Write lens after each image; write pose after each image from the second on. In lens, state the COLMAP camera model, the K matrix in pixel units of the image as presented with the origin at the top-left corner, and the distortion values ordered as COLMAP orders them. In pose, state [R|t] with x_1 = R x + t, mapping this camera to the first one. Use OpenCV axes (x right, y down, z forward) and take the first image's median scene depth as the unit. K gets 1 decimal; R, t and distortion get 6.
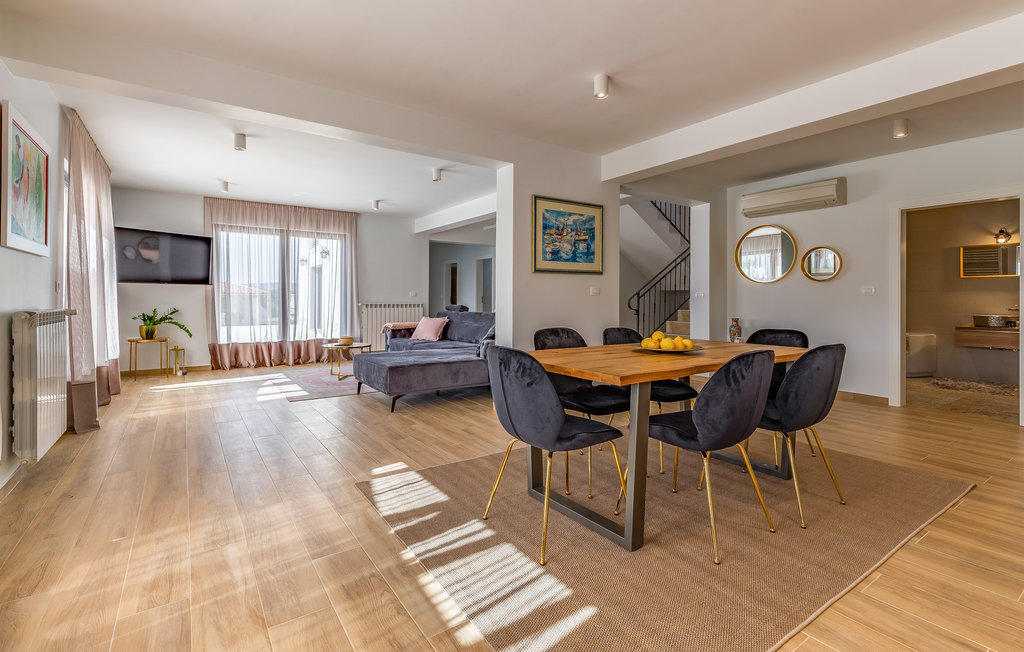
lens RADIAL K [[462.2, 0, 516.8], [0, 462.2, 294.5], [0, 0, 1]] dist [-0.001406, -0.000042]
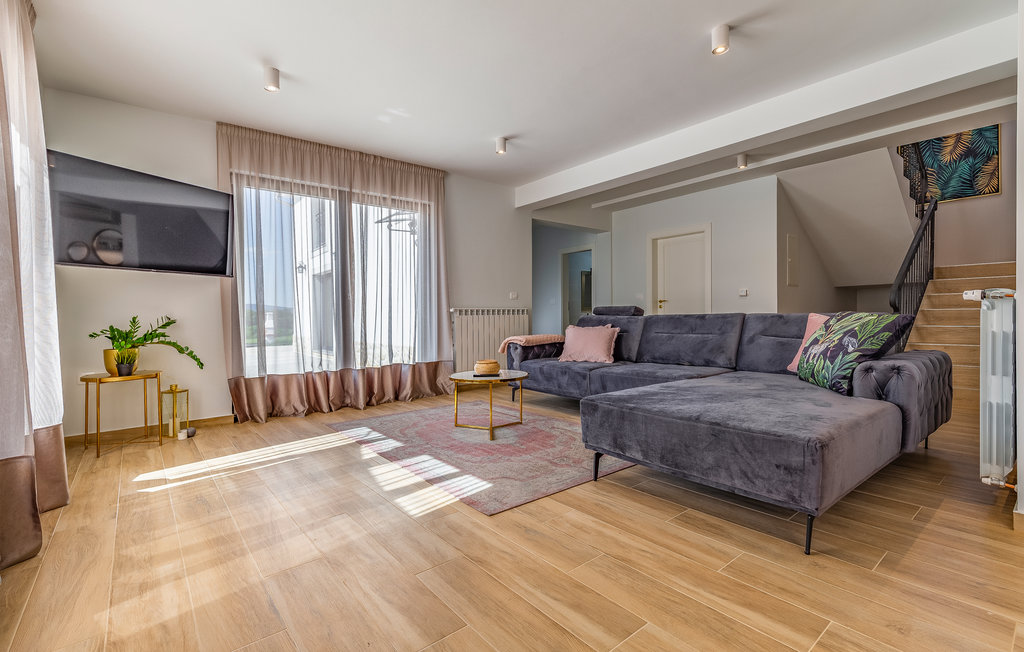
lens RADIAL K [[467.5, 0, 520.7], [0, 467.5, 306.8], [0, 0, 1]] dist [0.015303, -0.000238]
pose [[0.998010, -0.018750, 0.060200, -0.327001], [0.019239, 0.999786, -0.007548, 0.027729], [-0.060045, 0.008691, 0.998158, 0.378065]]
